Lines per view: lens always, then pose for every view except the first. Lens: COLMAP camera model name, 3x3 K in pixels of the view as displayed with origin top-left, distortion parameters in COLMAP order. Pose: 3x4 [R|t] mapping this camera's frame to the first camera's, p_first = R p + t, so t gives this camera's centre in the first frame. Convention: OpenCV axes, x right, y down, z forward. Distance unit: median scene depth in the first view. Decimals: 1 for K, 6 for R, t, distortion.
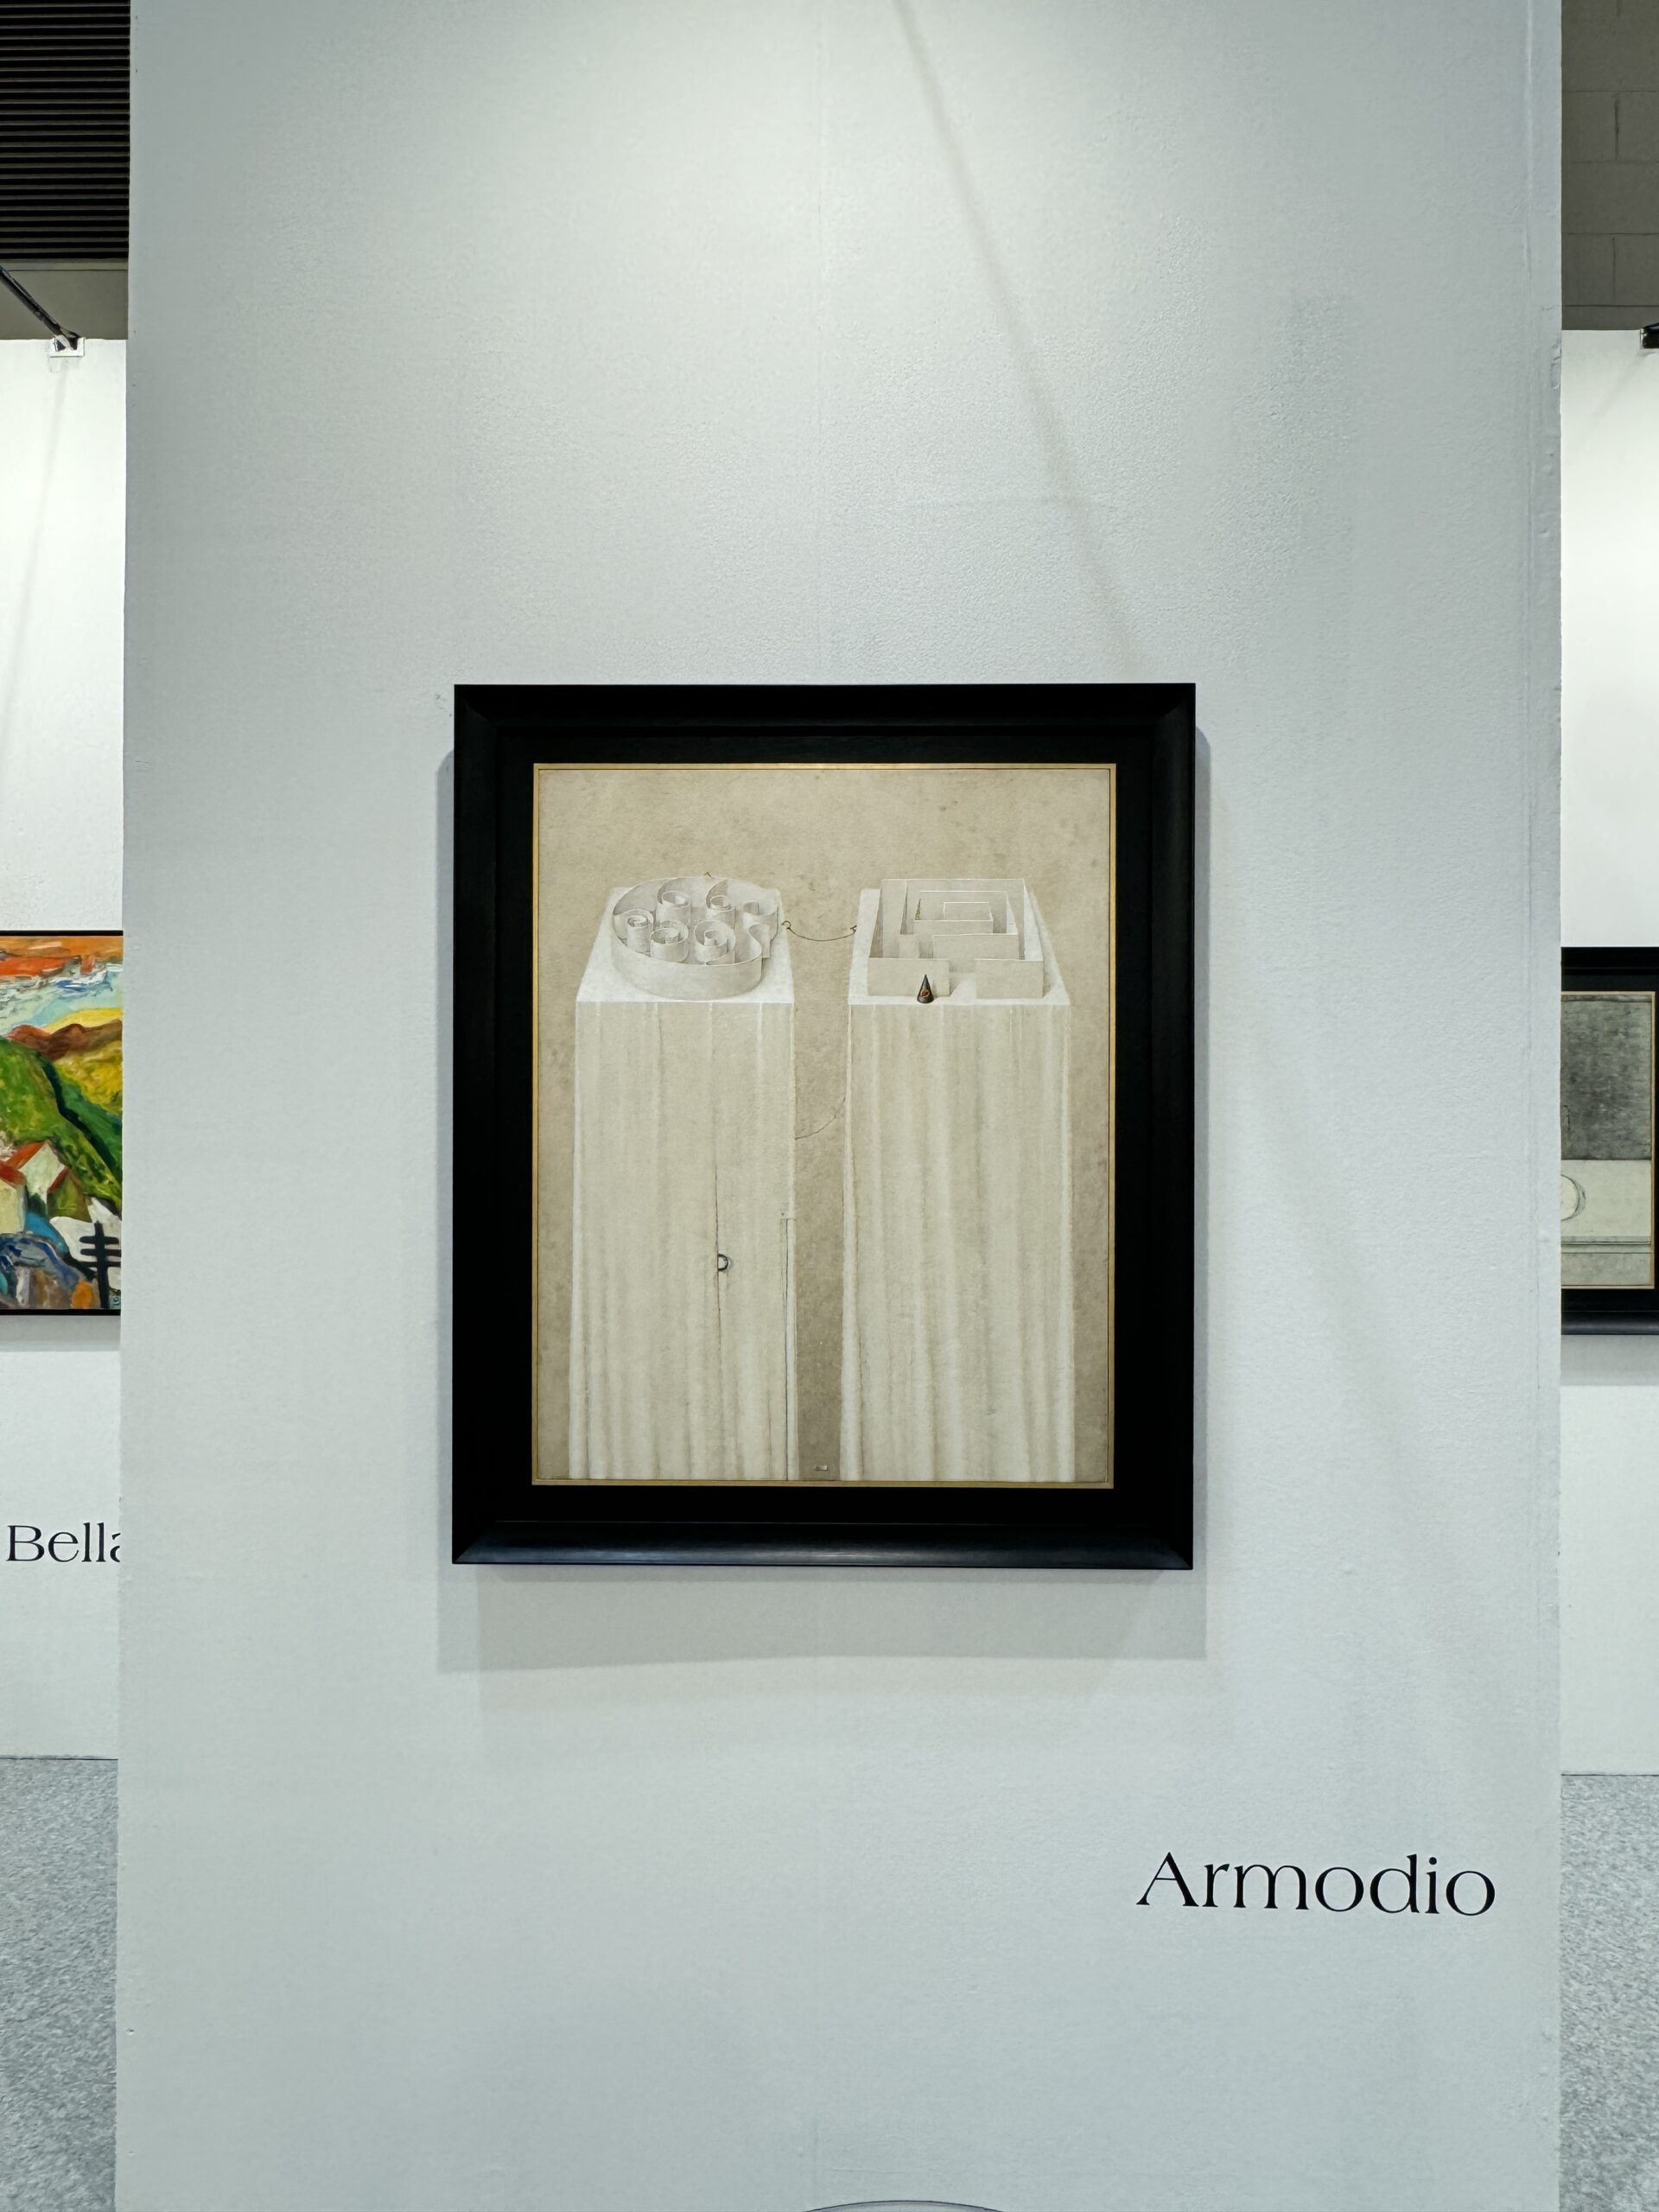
lens RADIAL K [[1545.4, 0, 830.9], [0, 1545.4, 1120.1], [0, 0, 1]] dist [0.040862, -0.051063]
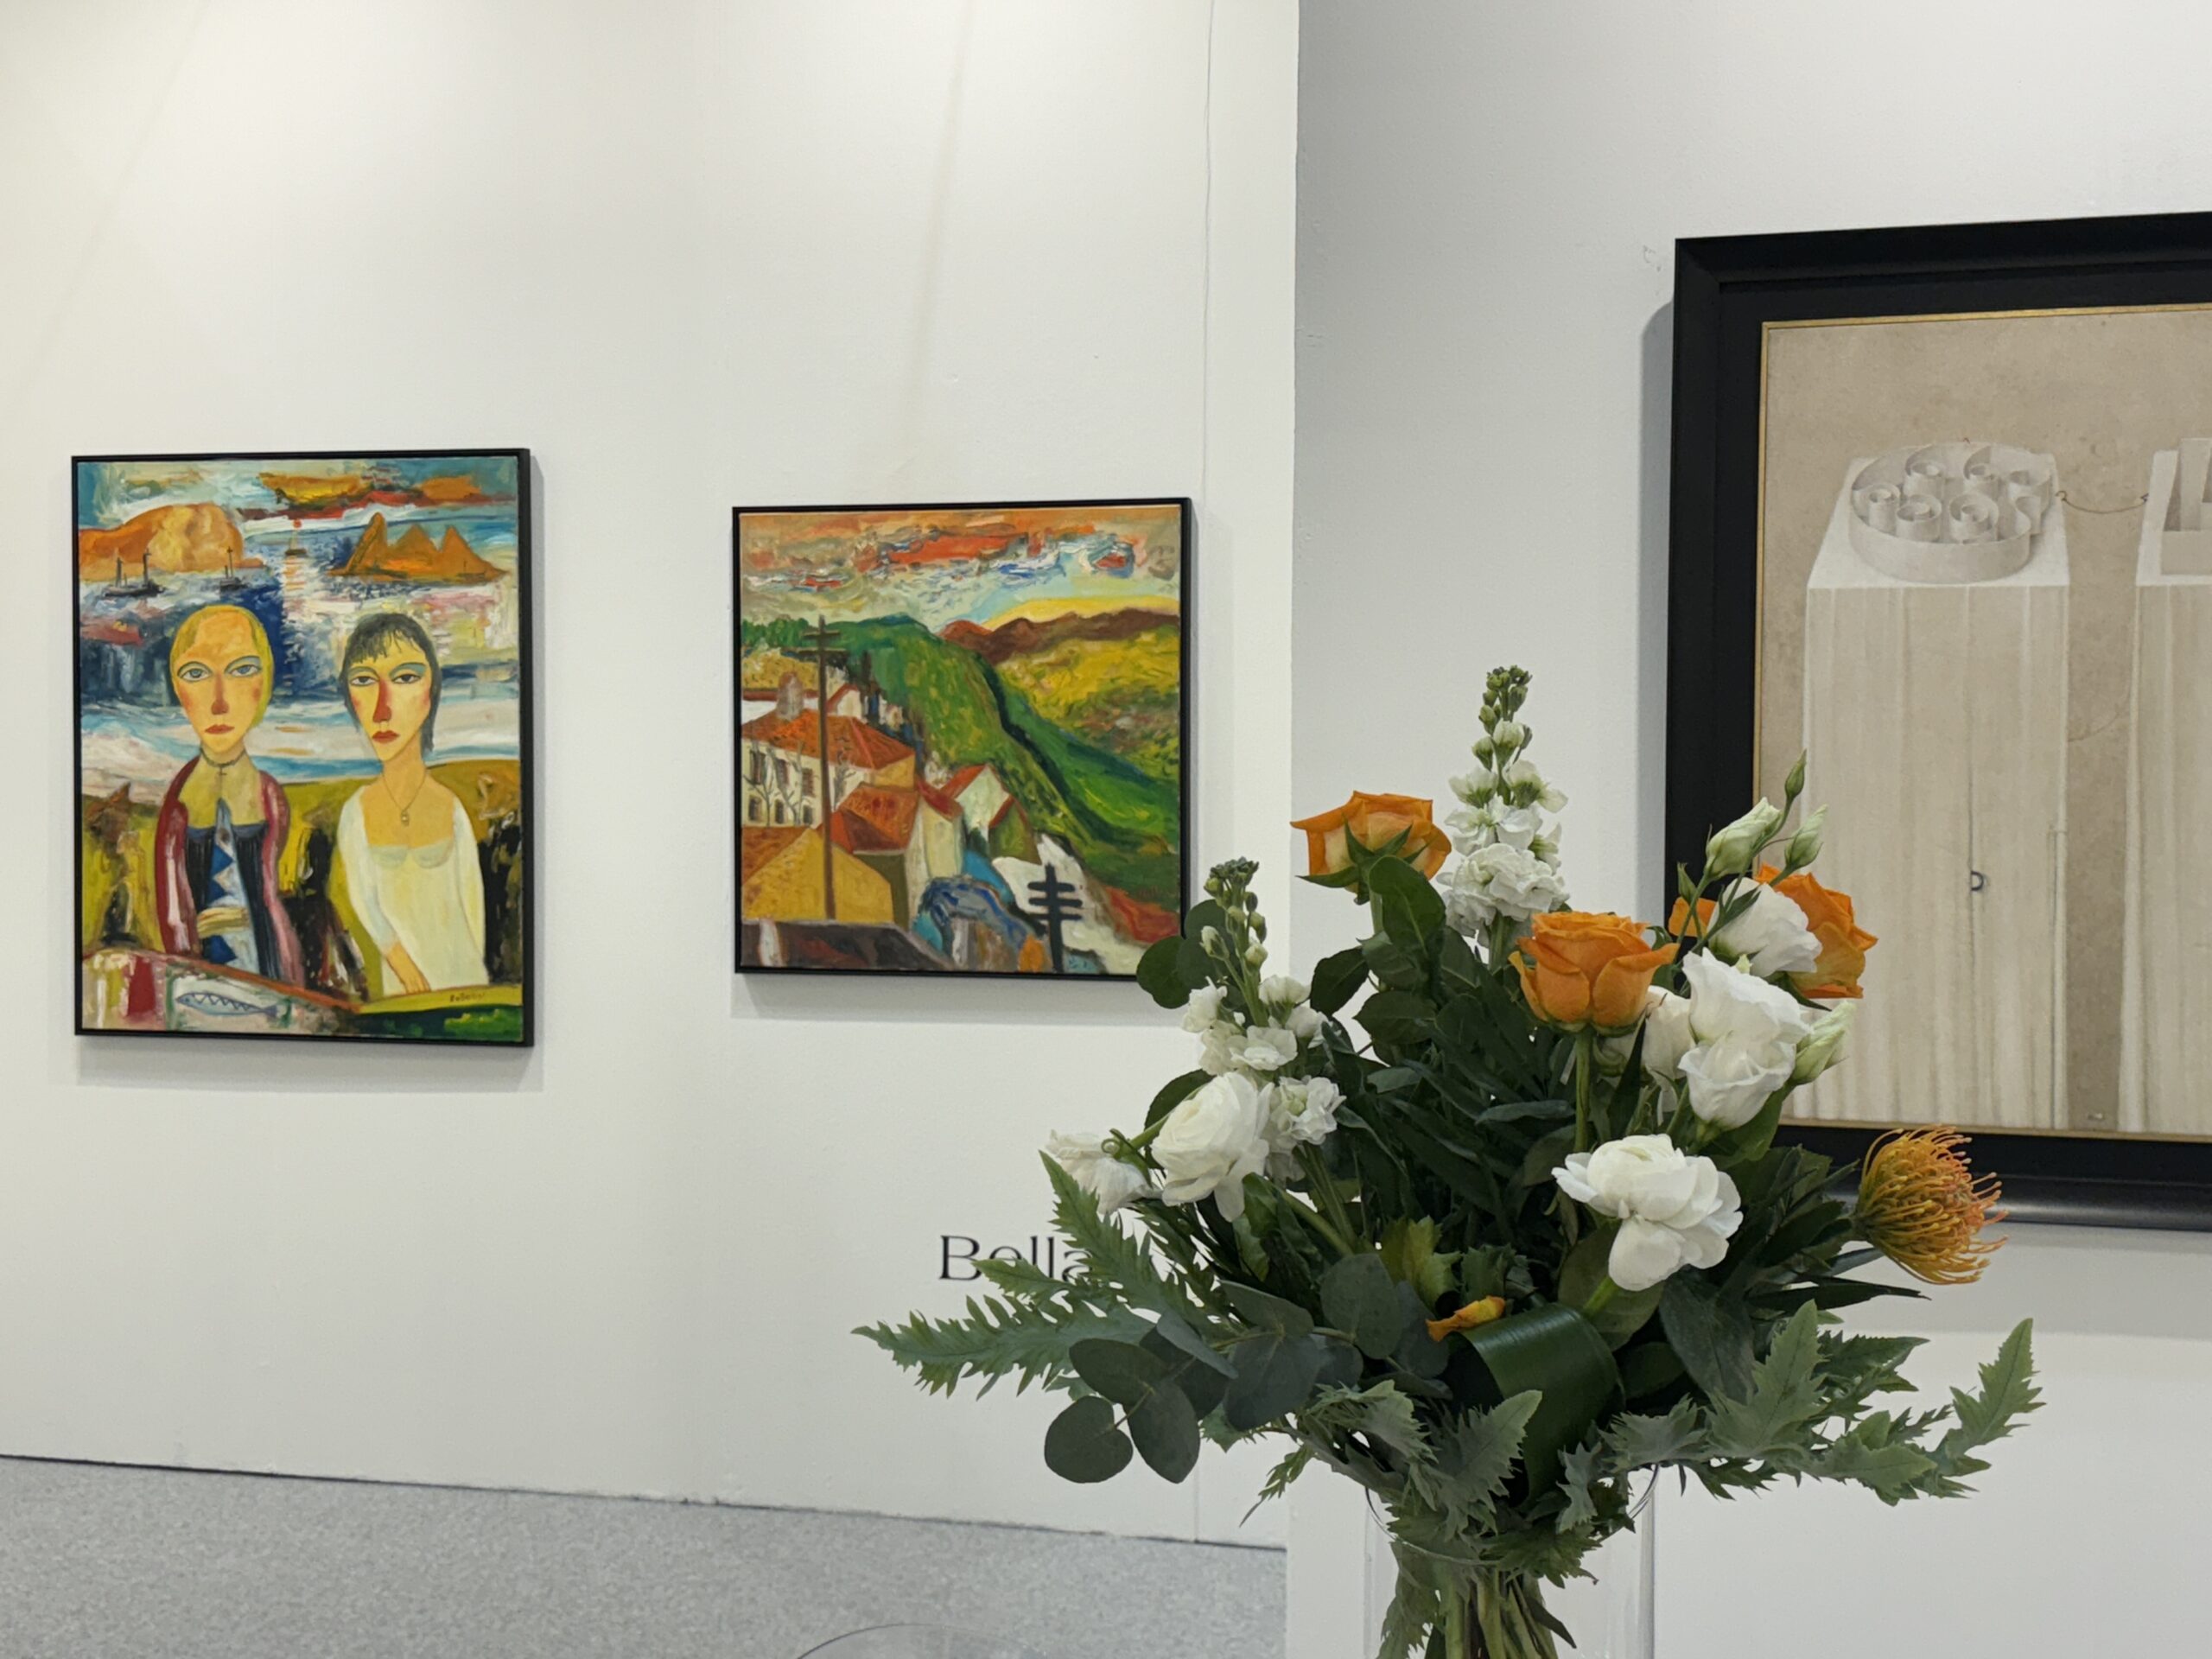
lens RADIAL K [[2737.4, 0, 1151.6], [0, 2737.4, 852.9], [0, 0, 1]] dist [0.113210, 0.000000]
pose [[0.974470, 0.008699, -0.224351, -0.171678], [-0.002010, 0.999547, 0.030024, 0.028689], [0.224511, -0.028807, 0.974046, -0.631675]]
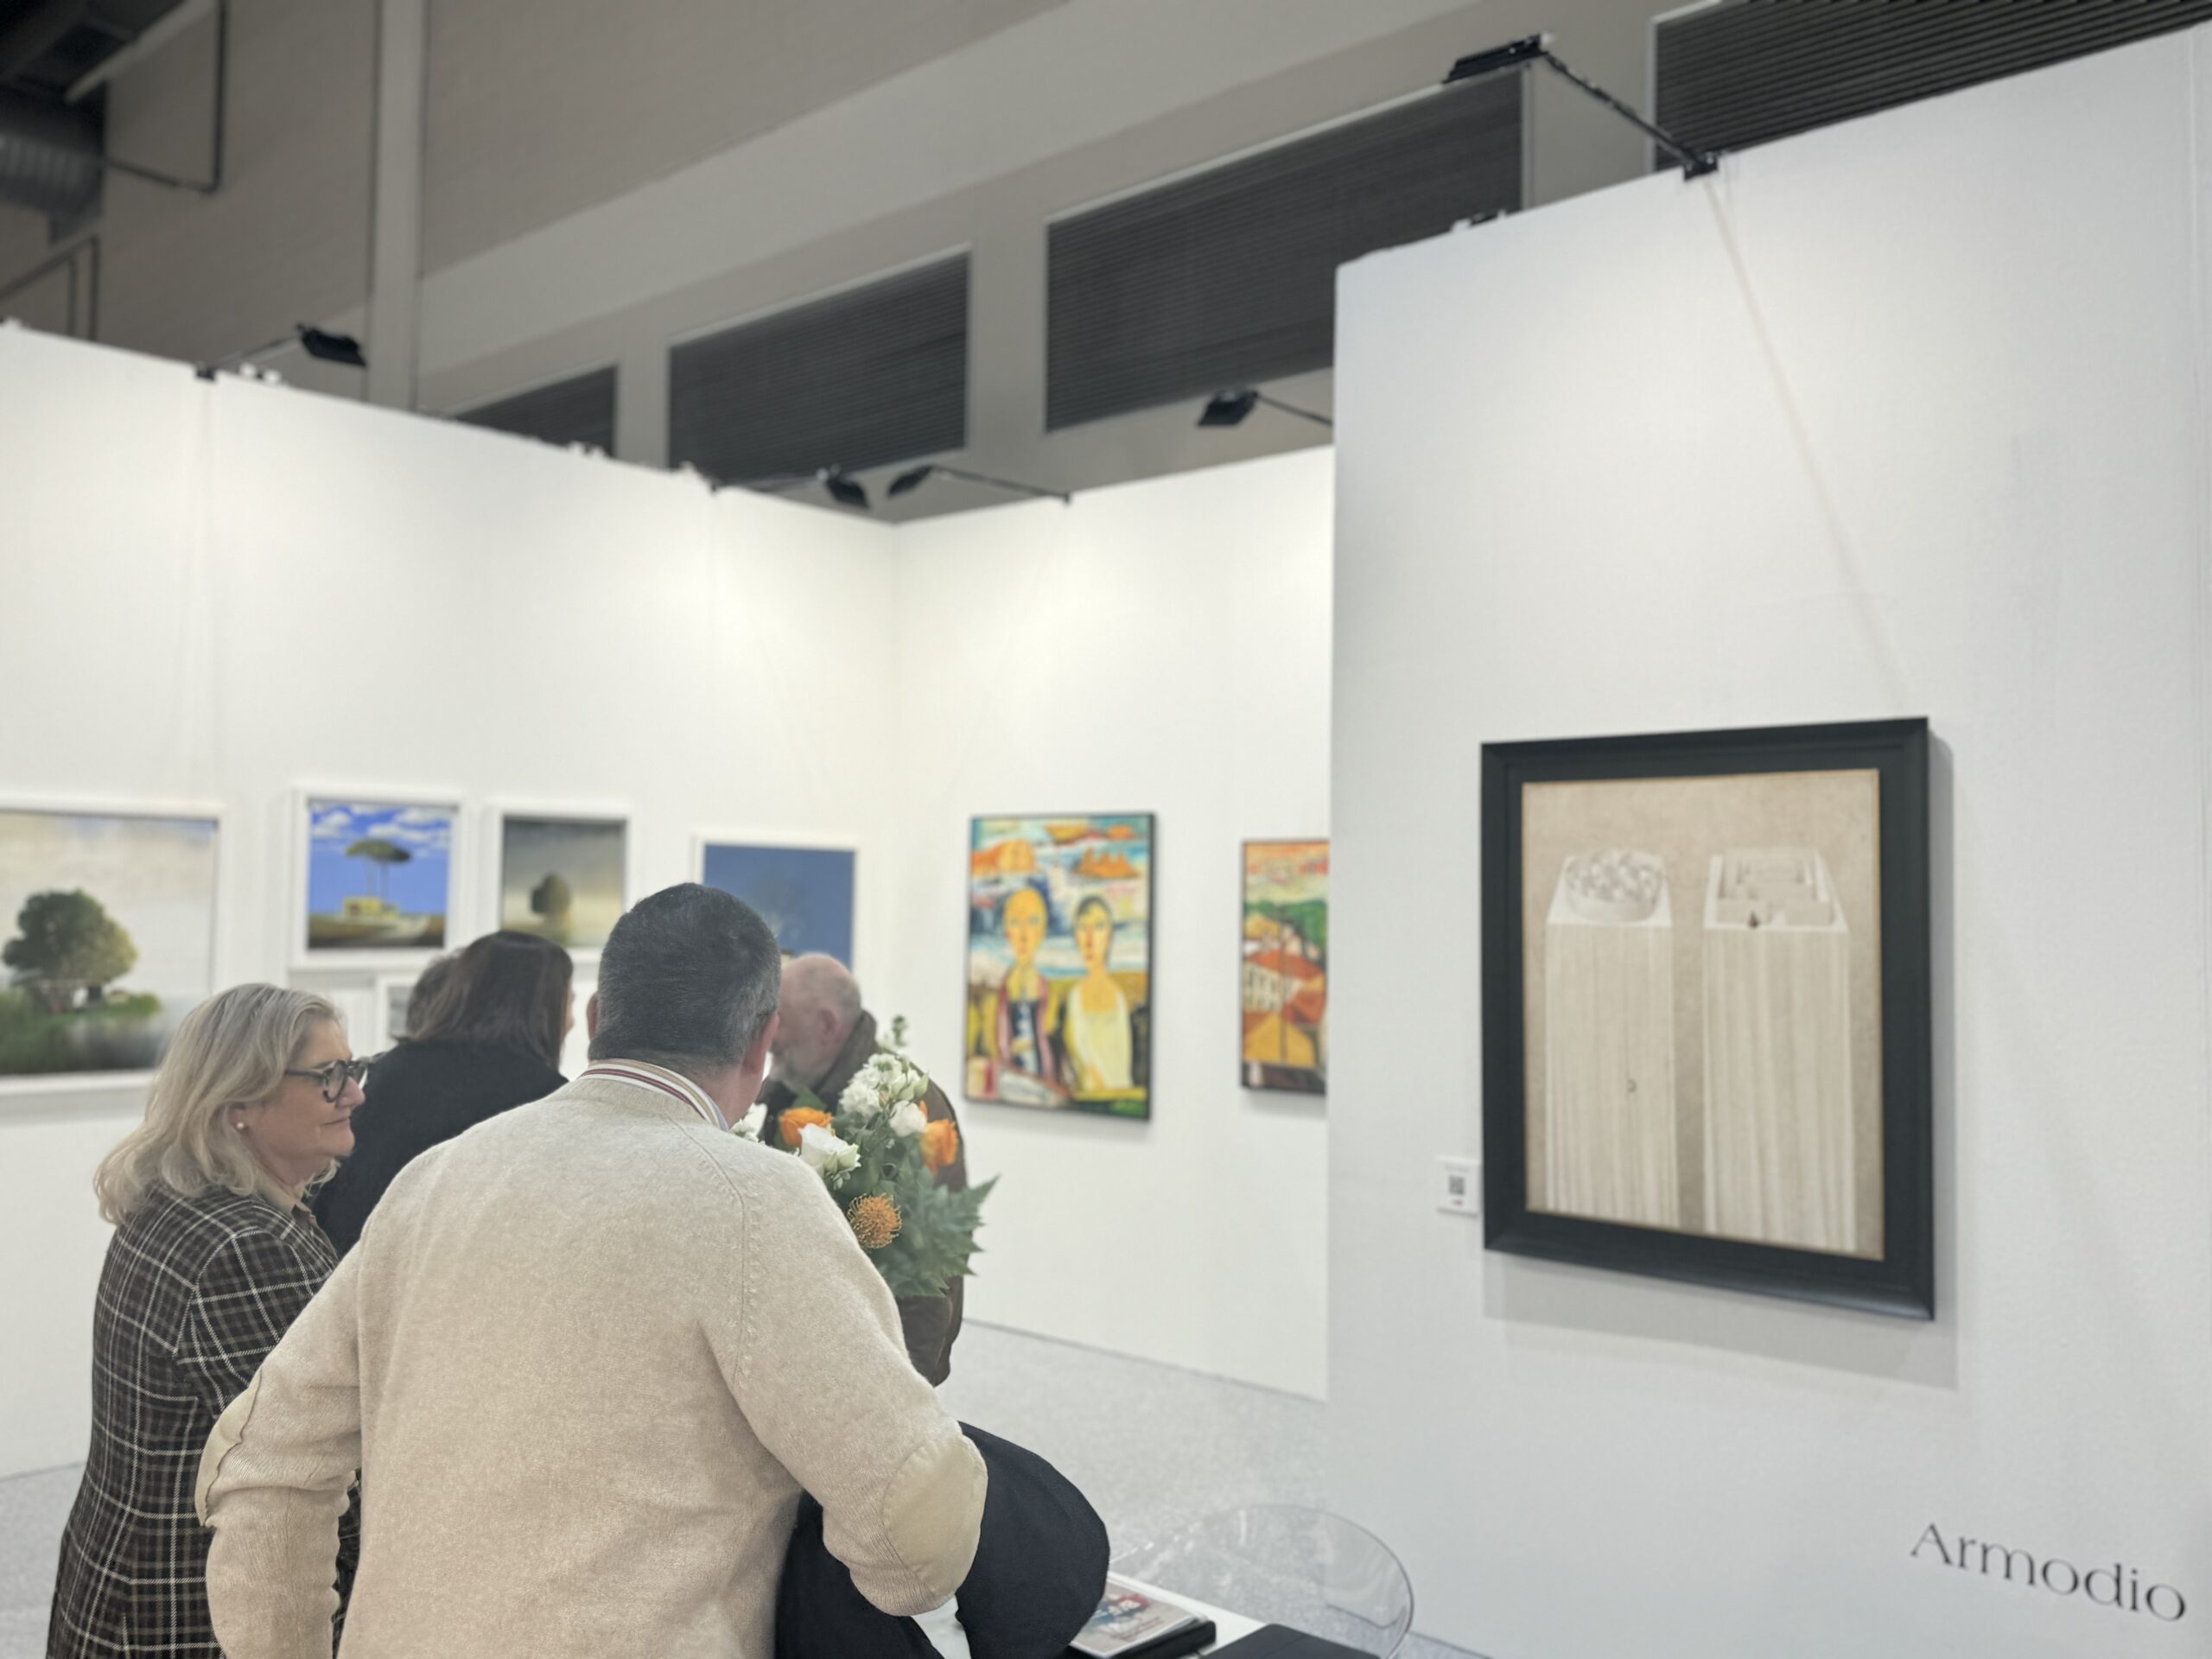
lens RADIAL K [[1808.0, 0, 1153.5], [0, 1808.0, 826.8], [0, 0, 1]] dist [0.059347, -0.097498]
pose [[0.776943, -0.018703, -0.629294, 0.729773], [-0.016654, 0.998598, -0.050241, -0.073654], [0.629351, 0.049514, 0.775542, -0.786489]]
